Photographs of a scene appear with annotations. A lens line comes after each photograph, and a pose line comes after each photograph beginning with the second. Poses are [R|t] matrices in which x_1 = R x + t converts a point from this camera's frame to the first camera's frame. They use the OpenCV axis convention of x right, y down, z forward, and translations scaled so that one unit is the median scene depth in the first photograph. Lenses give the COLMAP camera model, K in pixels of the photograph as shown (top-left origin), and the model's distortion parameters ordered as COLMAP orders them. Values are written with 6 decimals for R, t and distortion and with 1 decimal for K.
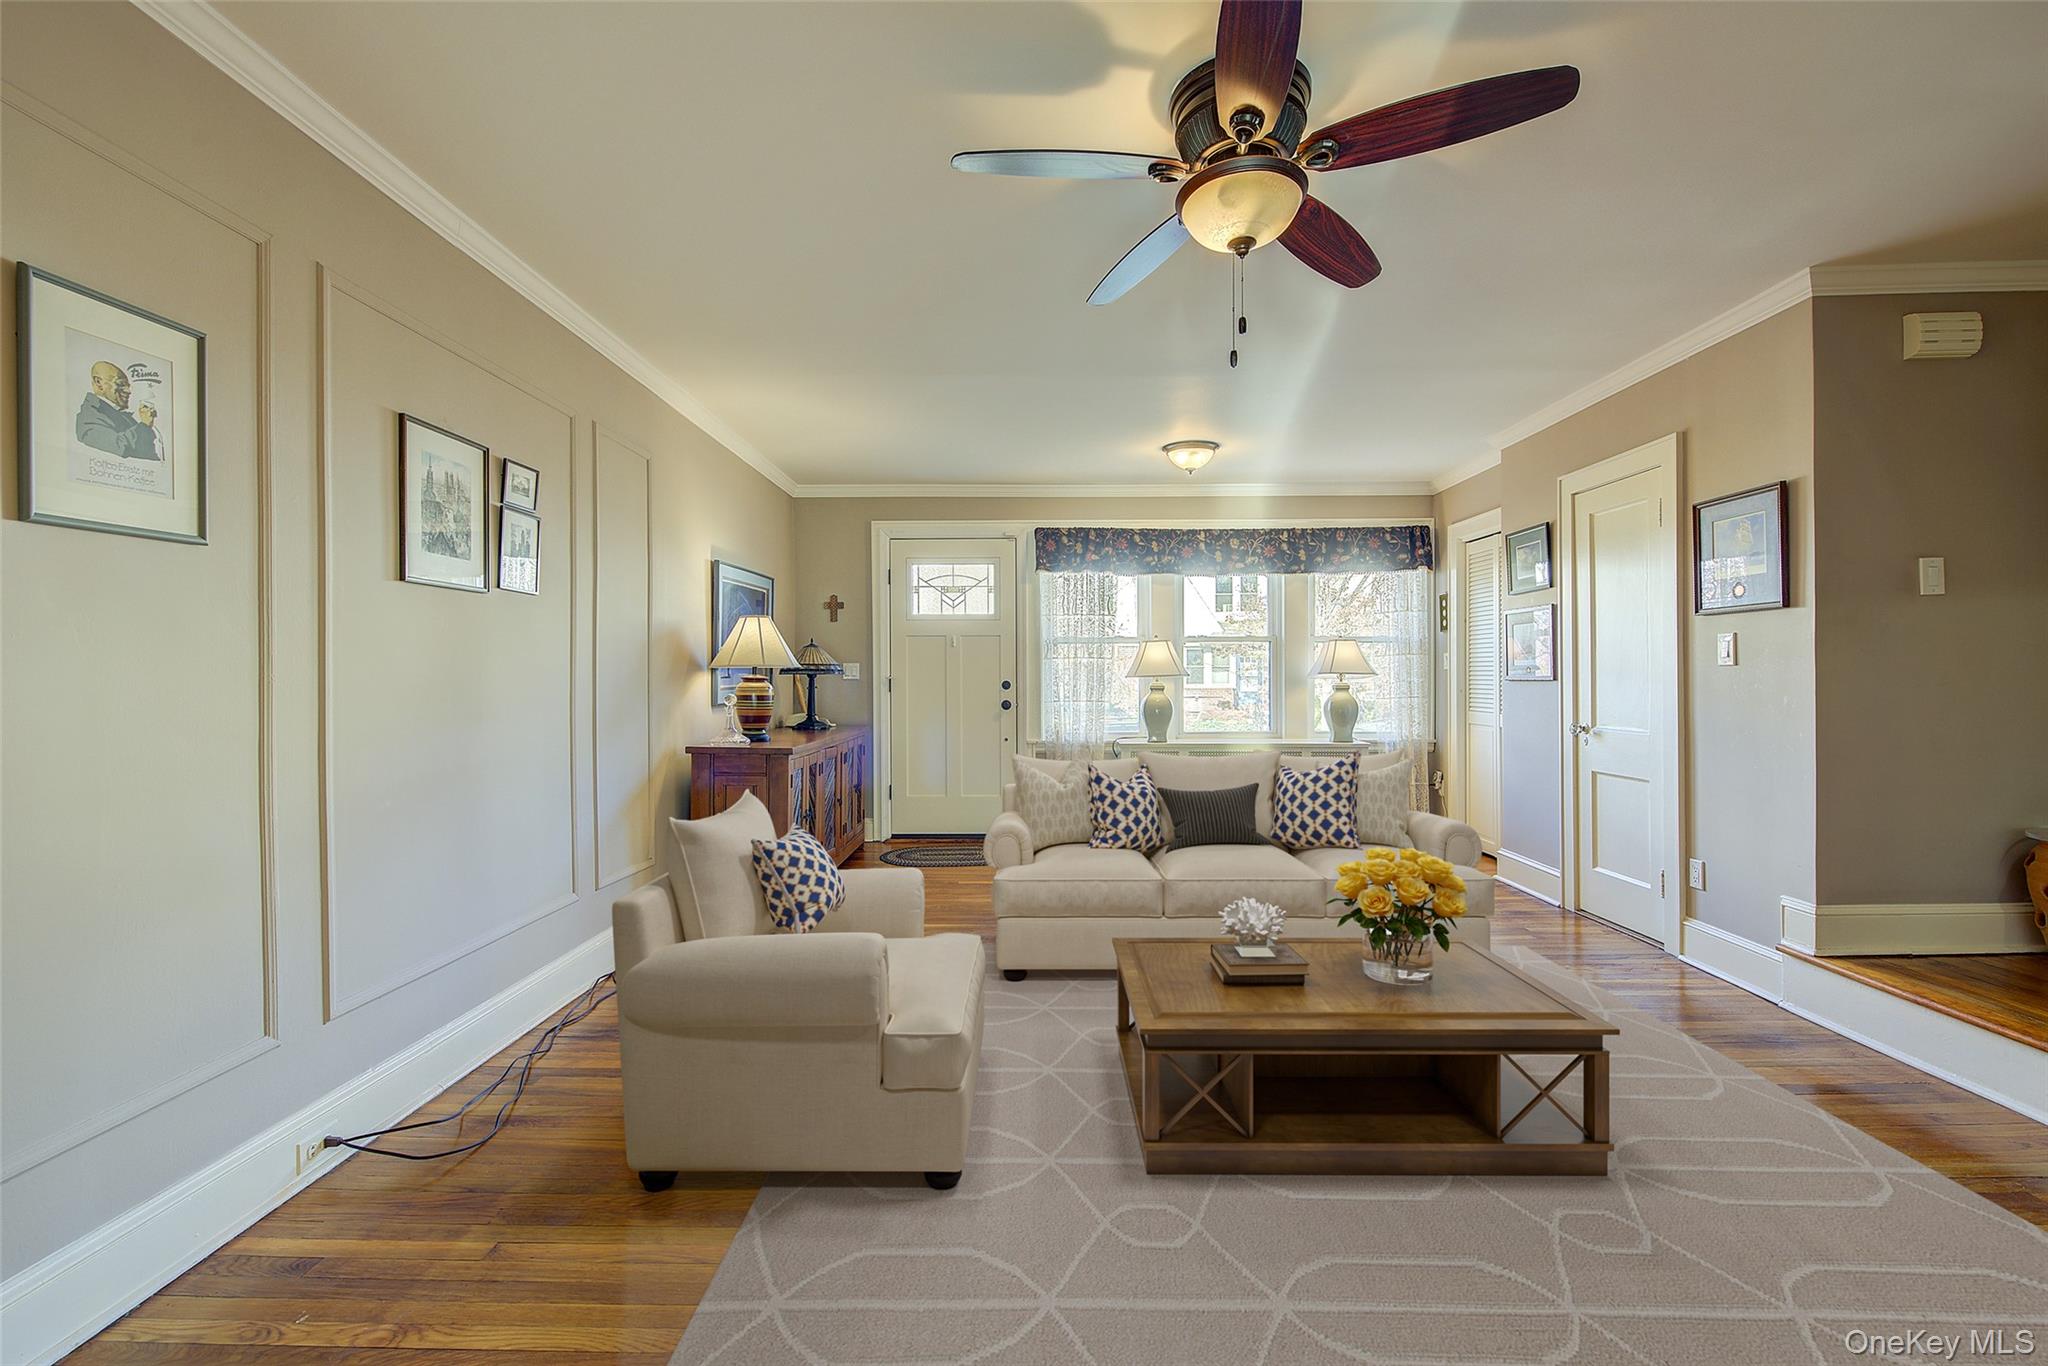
lens RADIAL K [[882.4, 0, 1021.4], [0, 882.4, 680.5], [0, 0, 1]] dist [-0.001535, -0.000639]
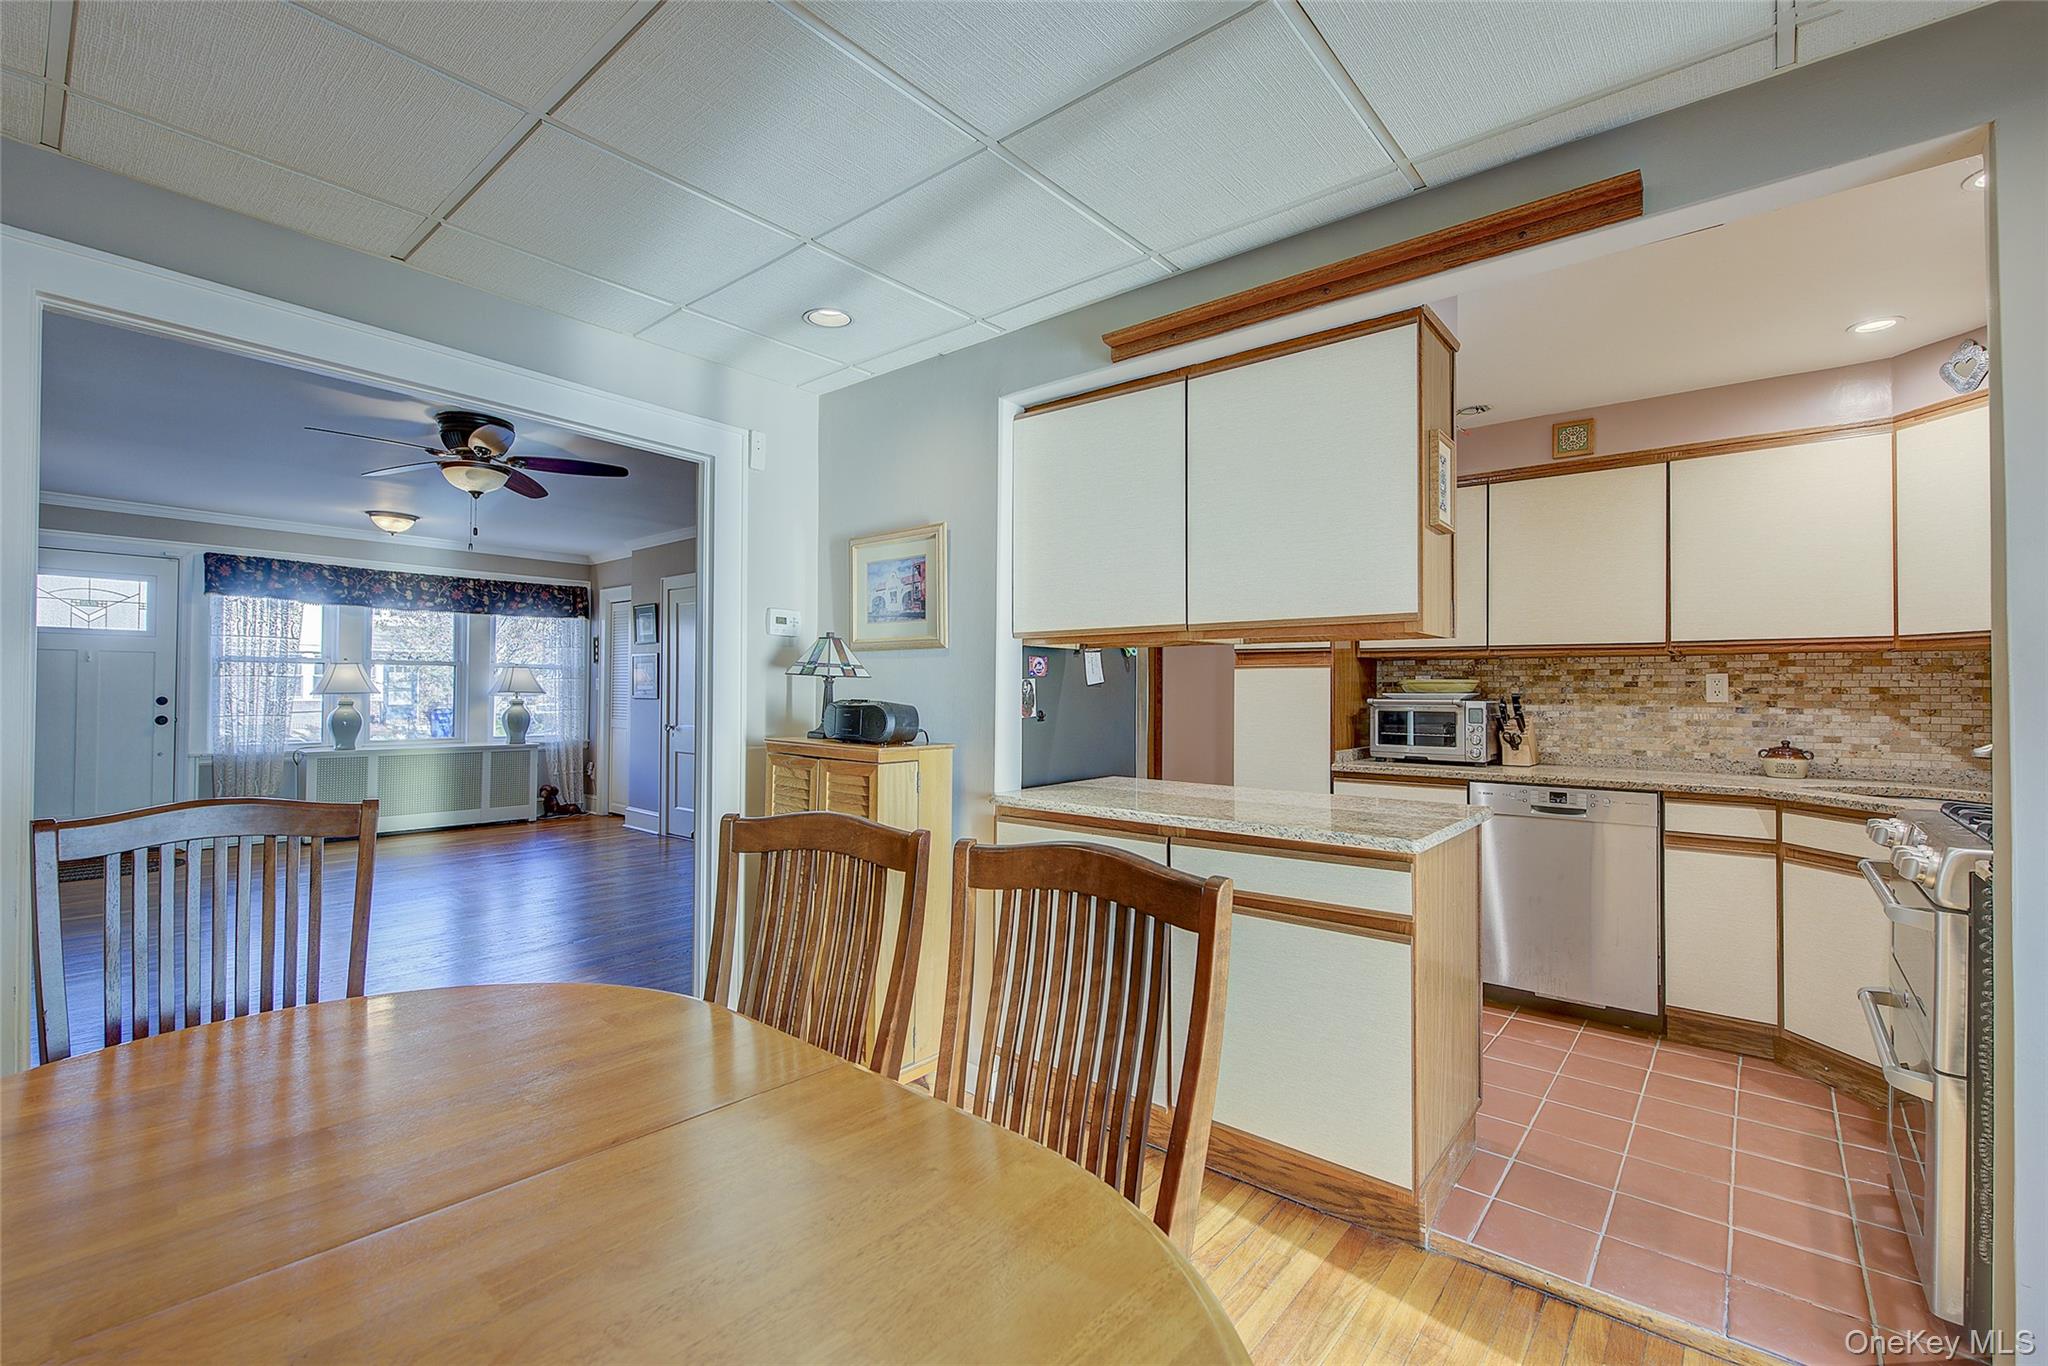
lens RADIAL K [[882.4, 0, 1033.4], [0, 882.4, 680.8], [0, 0, 1]] dist [-0.001535, -0.000639]
pose [[0.633673, 0.017939, 0.773393, -0.170314], [-0.007226, 0.999825, -0.017270, -0.007710], [-0.773567, 0.005355, 0.633692, -0.438809]]
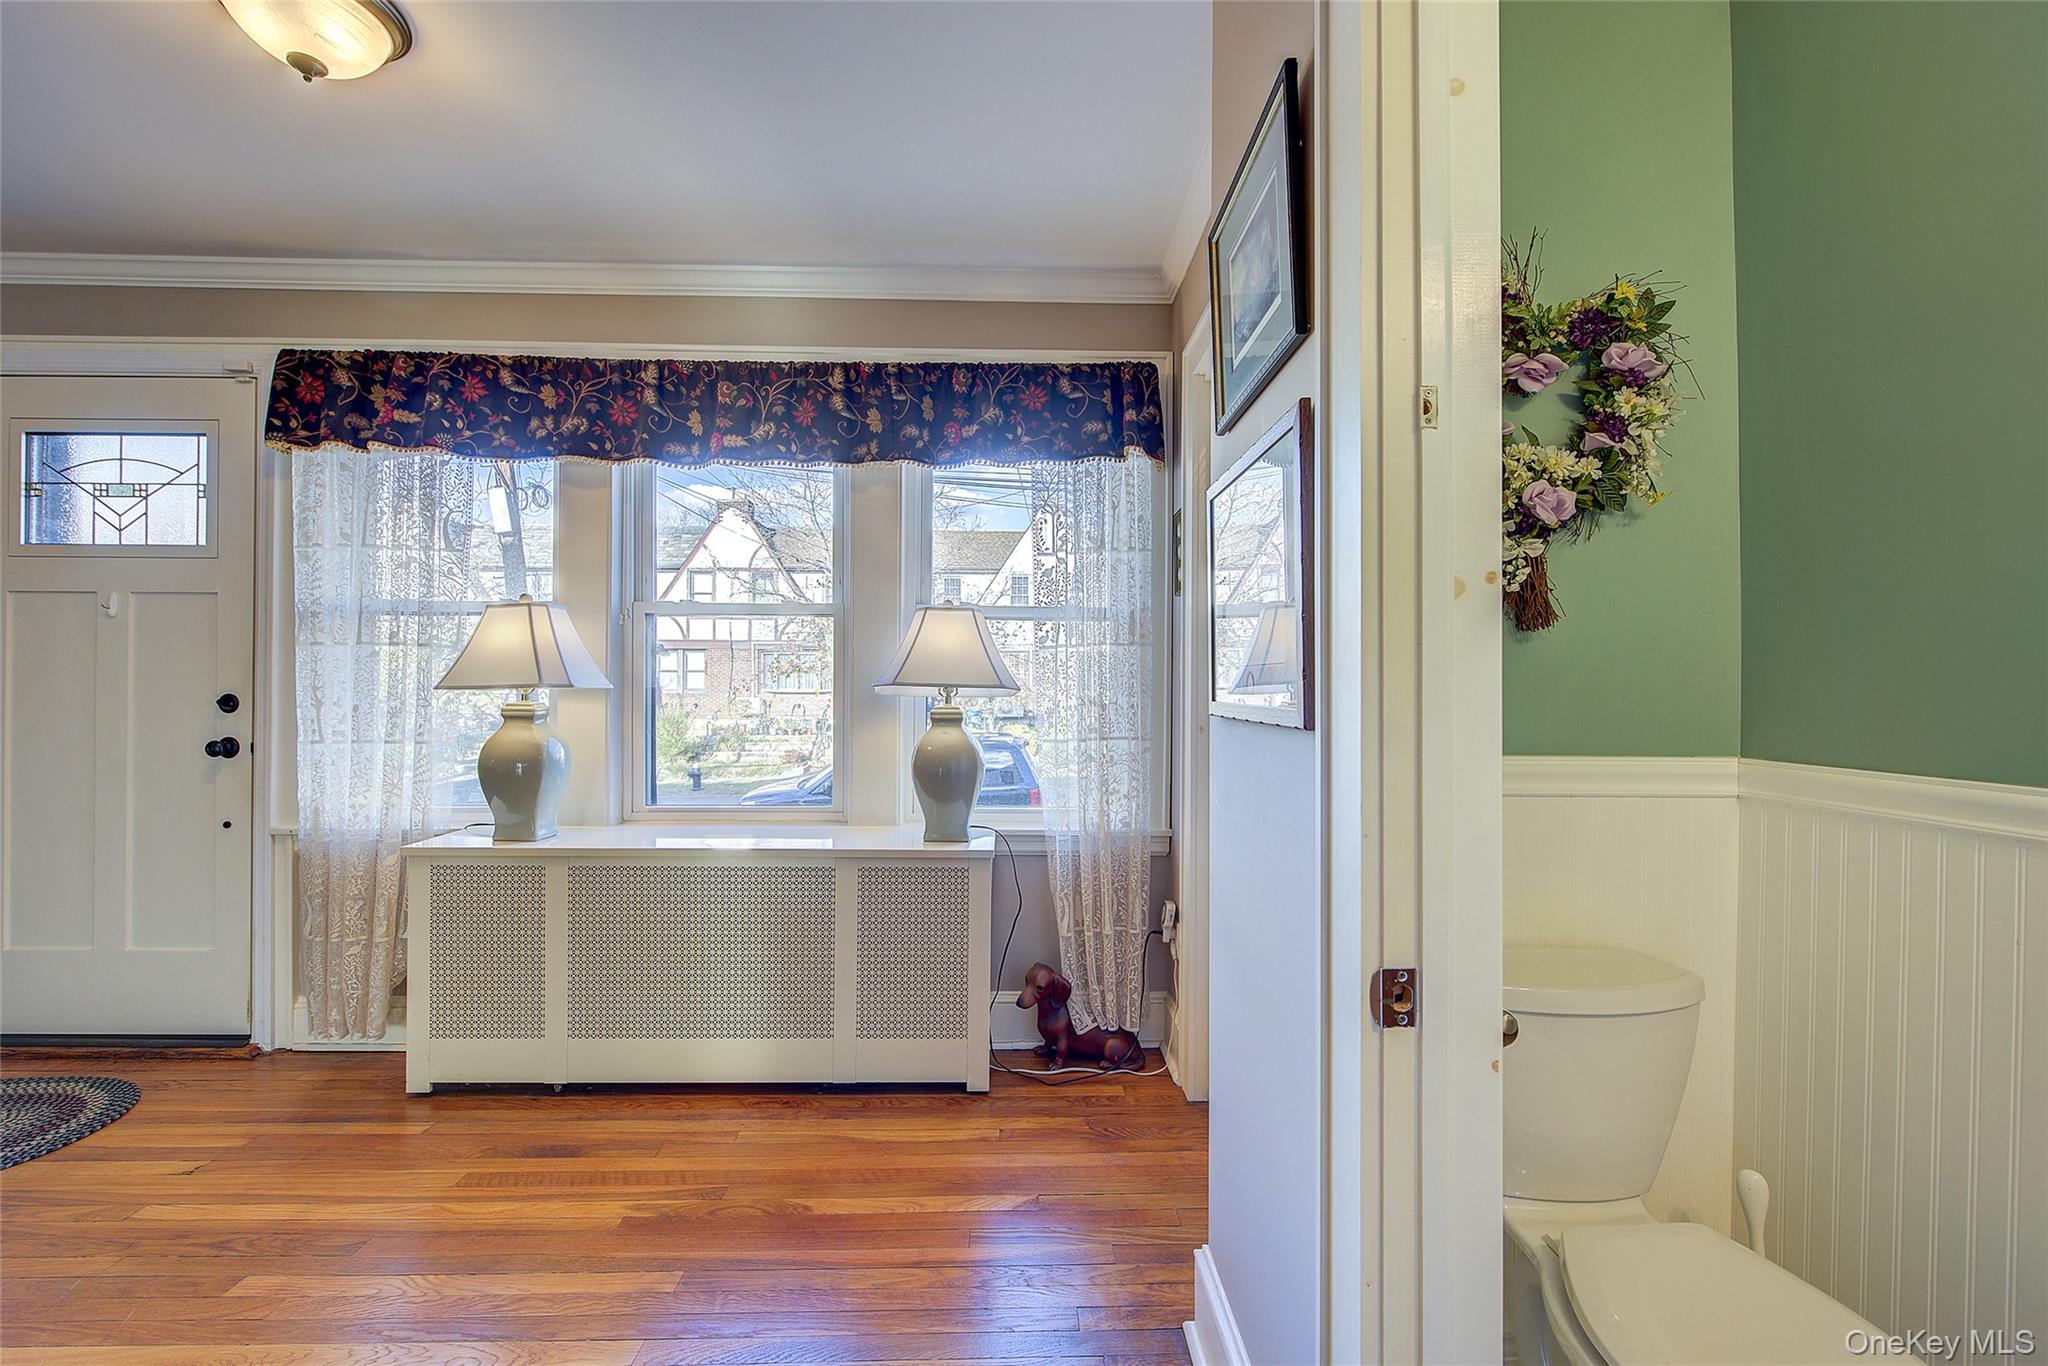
lens RADIAL K [[814.0, 0, 1031.1], [0, 814.0, 664.6], [0, 0, 1]] dist [-0.002086, -0.000095]
pose [[0.999326, 0.010643, 0.035134, 0.384716], [-0.010207, 0.999869, -0.012559, -0.013561], [-0.035263, 0.012192, 0.999304, 0.582455]]
